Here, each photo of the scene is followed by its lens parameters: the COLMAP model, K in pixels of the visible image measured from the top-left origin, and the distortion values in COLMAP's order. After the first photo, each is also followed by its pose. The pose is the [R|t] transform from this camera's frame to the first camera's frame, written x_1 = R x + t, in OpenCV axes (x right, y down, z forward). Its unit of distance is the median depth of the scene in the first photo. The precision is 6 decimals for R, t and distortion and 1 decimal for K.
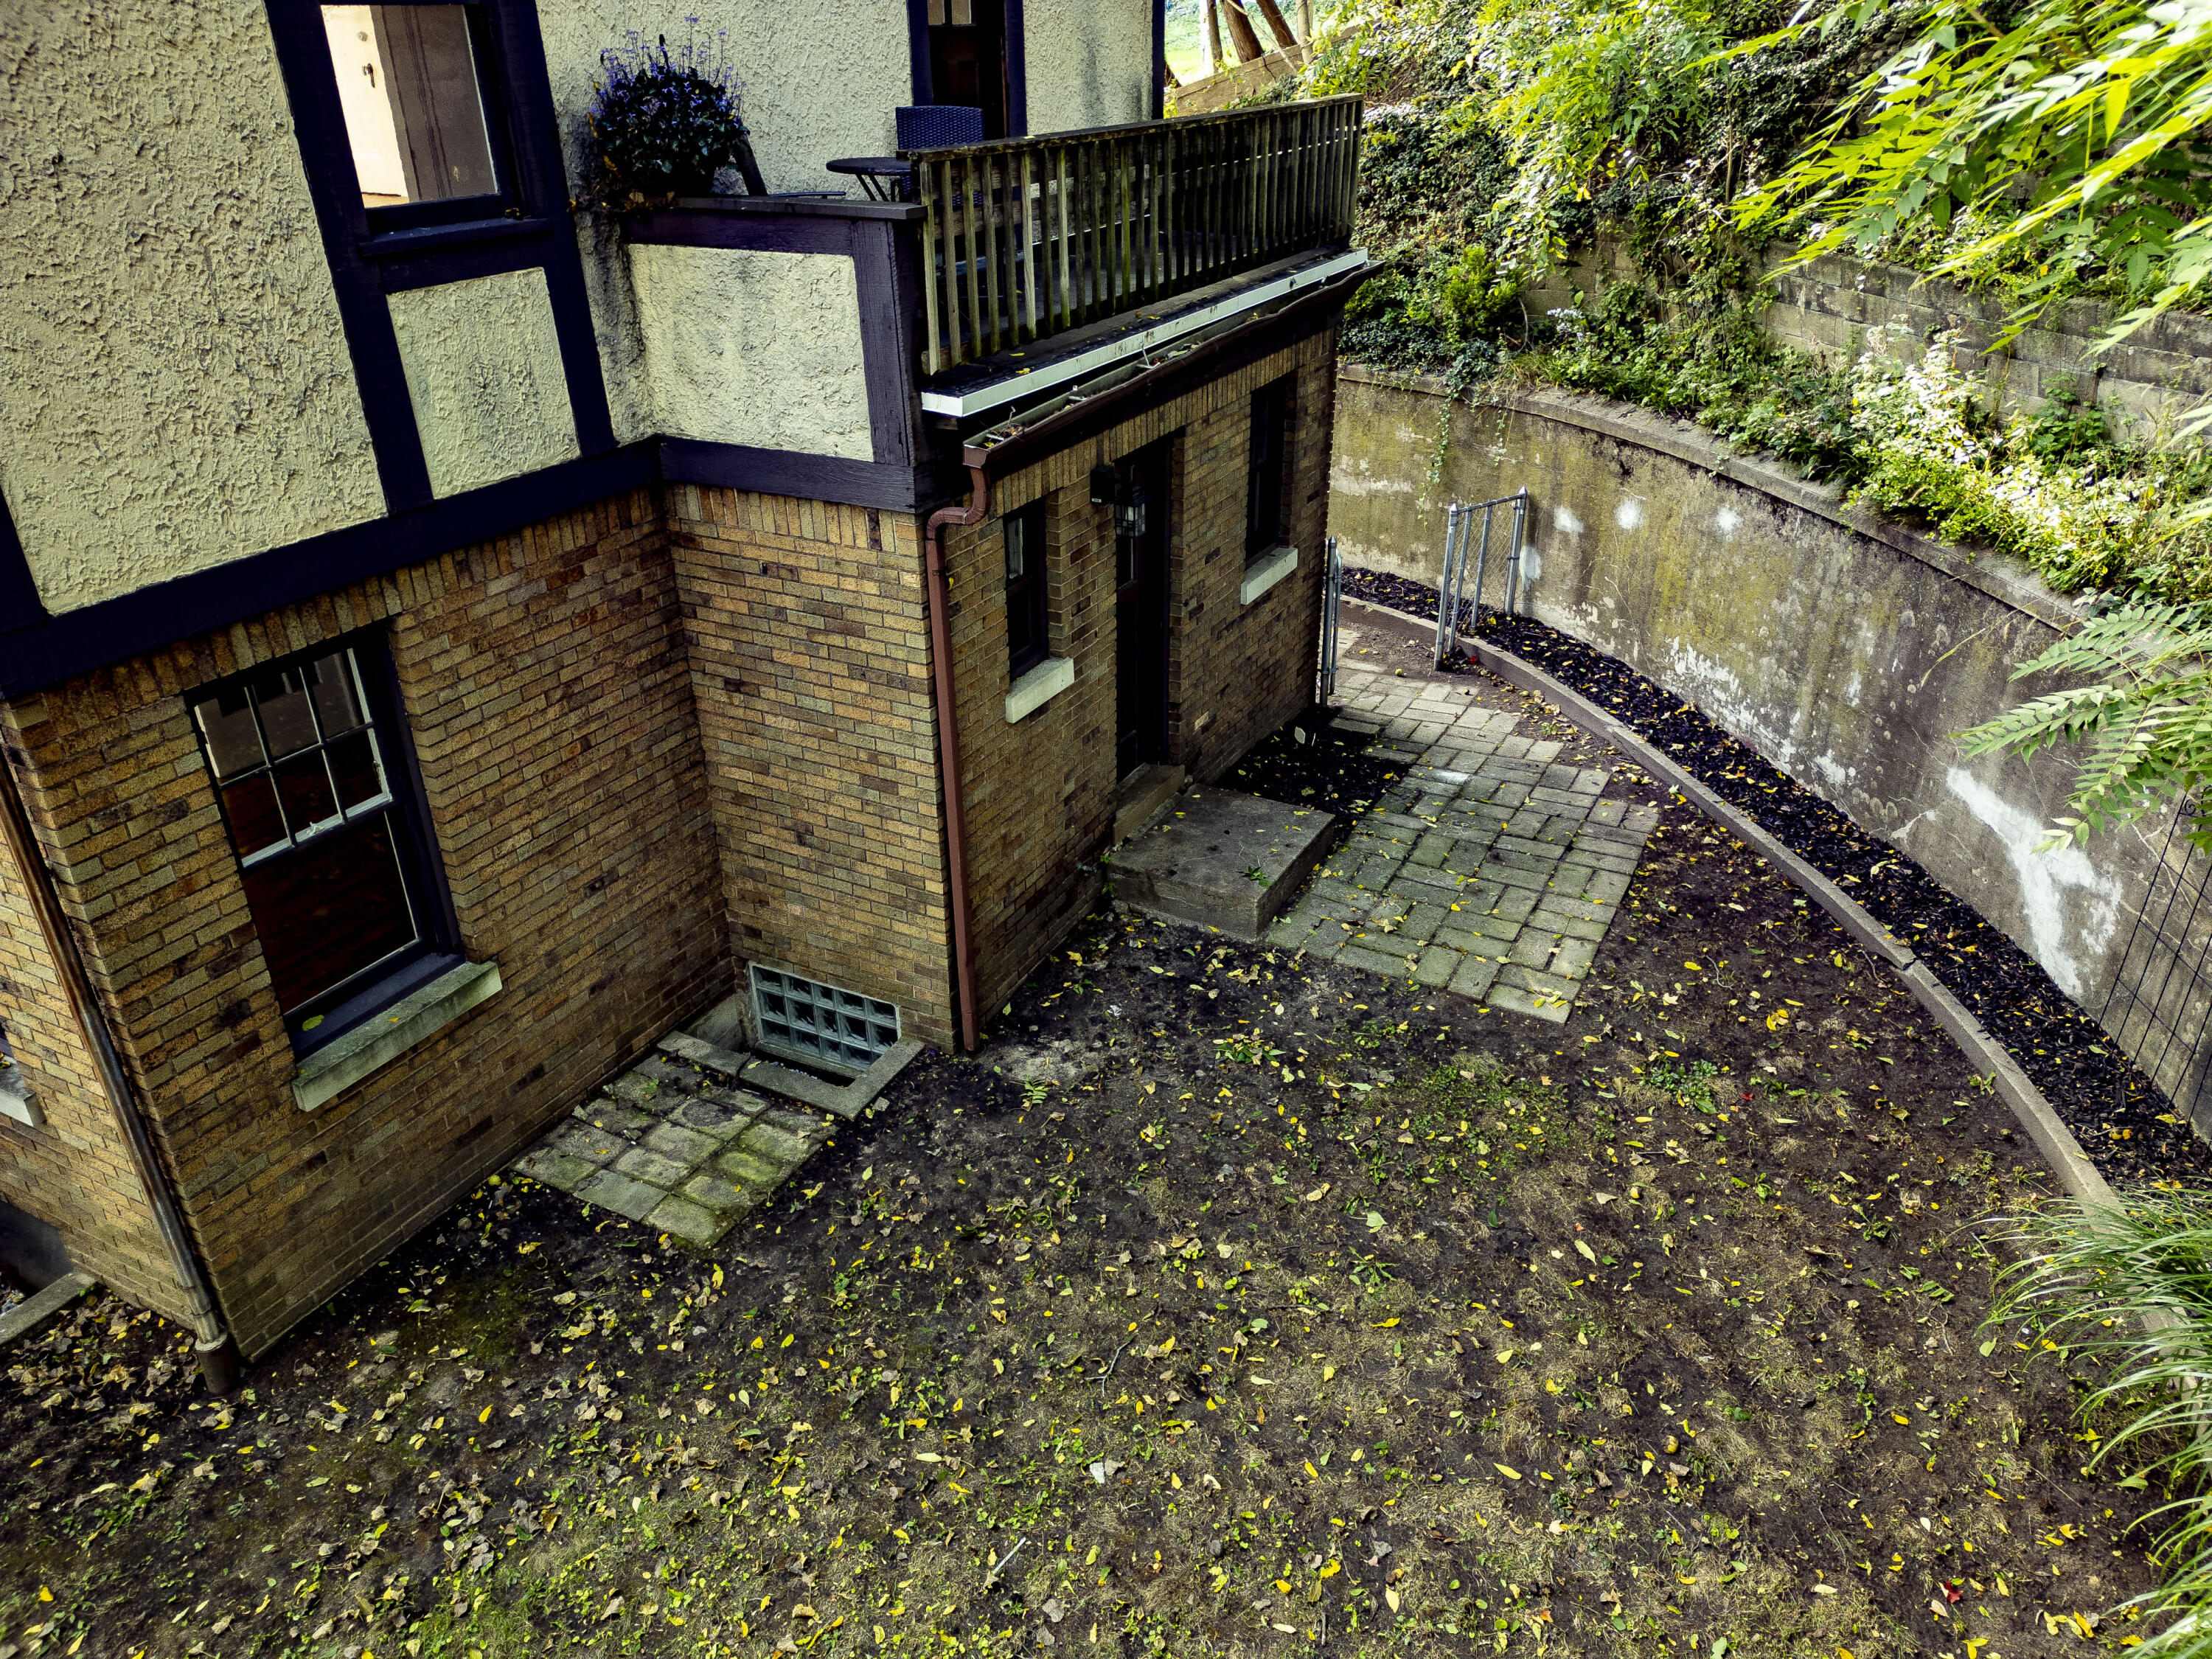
lens RADIAL K [[1536.0, 0, 1106.0], [0, 1536.0, 829.5], [0, 0, 1]] dist [0.029366, -0.028707]
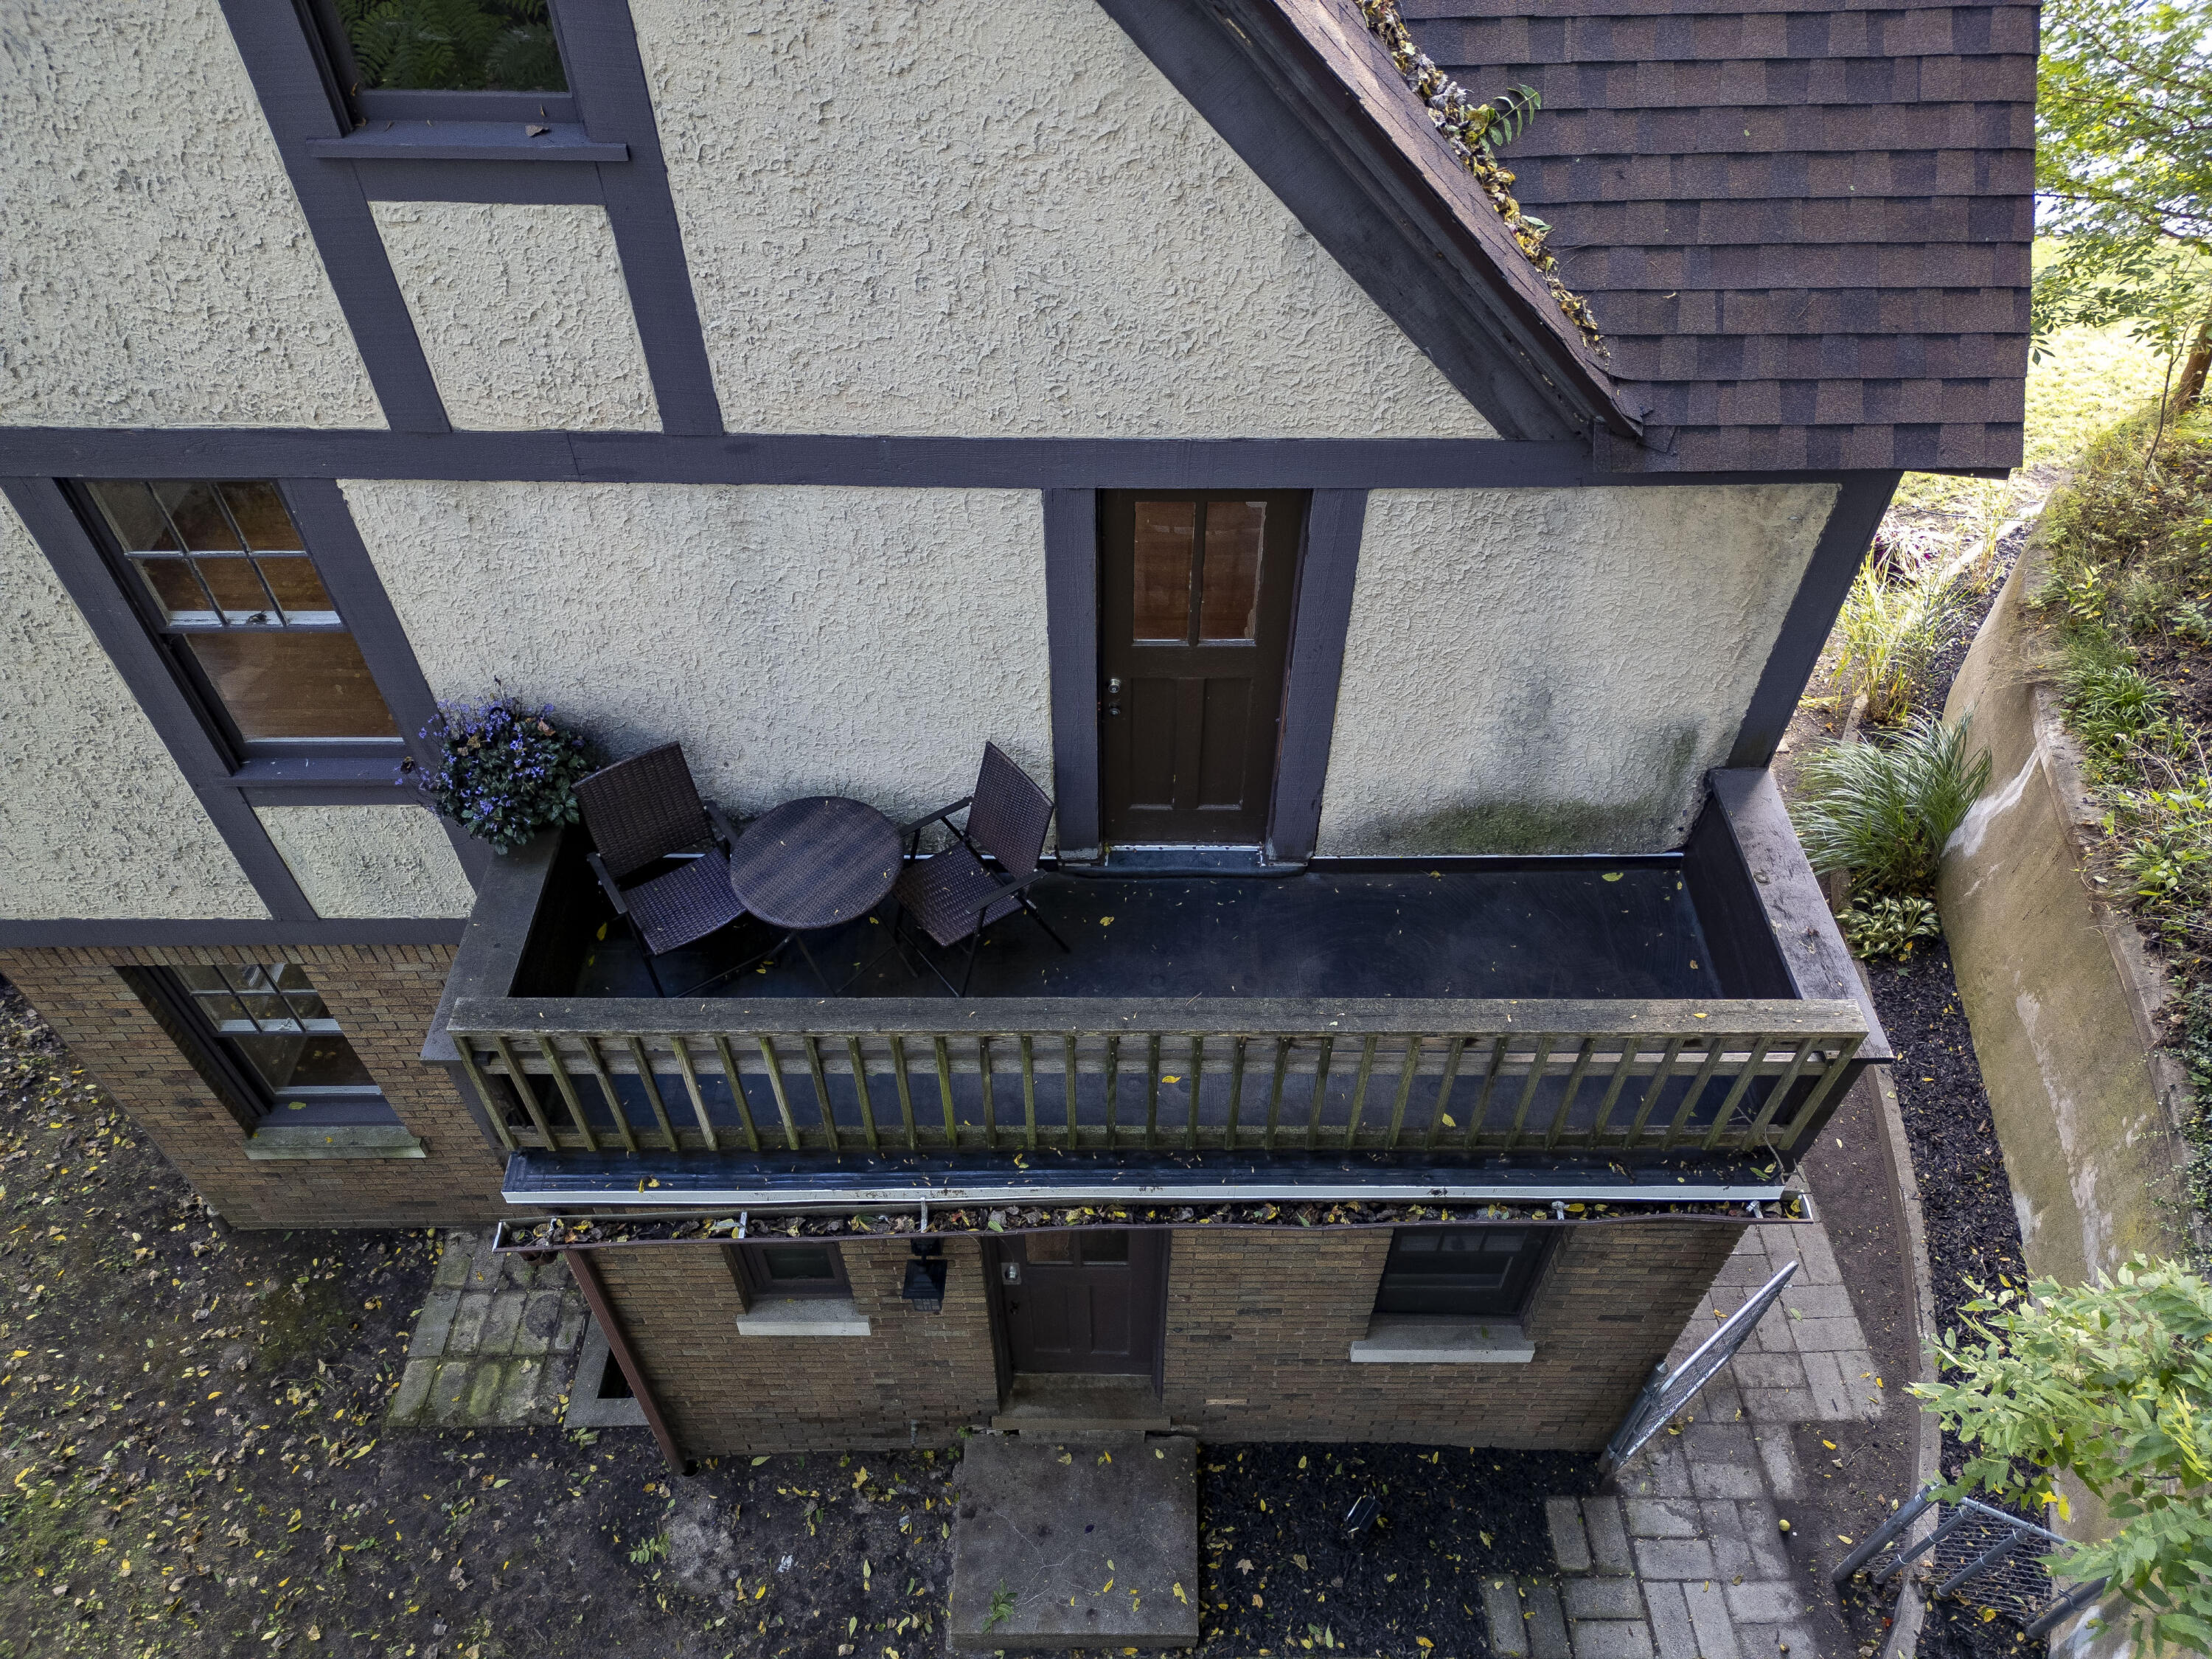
lens RADIAL K [[1536.0, 0, 1106.0], [0, 1536.0, 829.5], [0, 0, 1]] dist [0.029366, -0.028707]
pose [[0.467115, 0.656738, -0.592029, 0.446435], [-0.411126, 0.754107, 0.512150, -0.974738], [0.782802, 0.004166, 0.622257, 0.628872]]
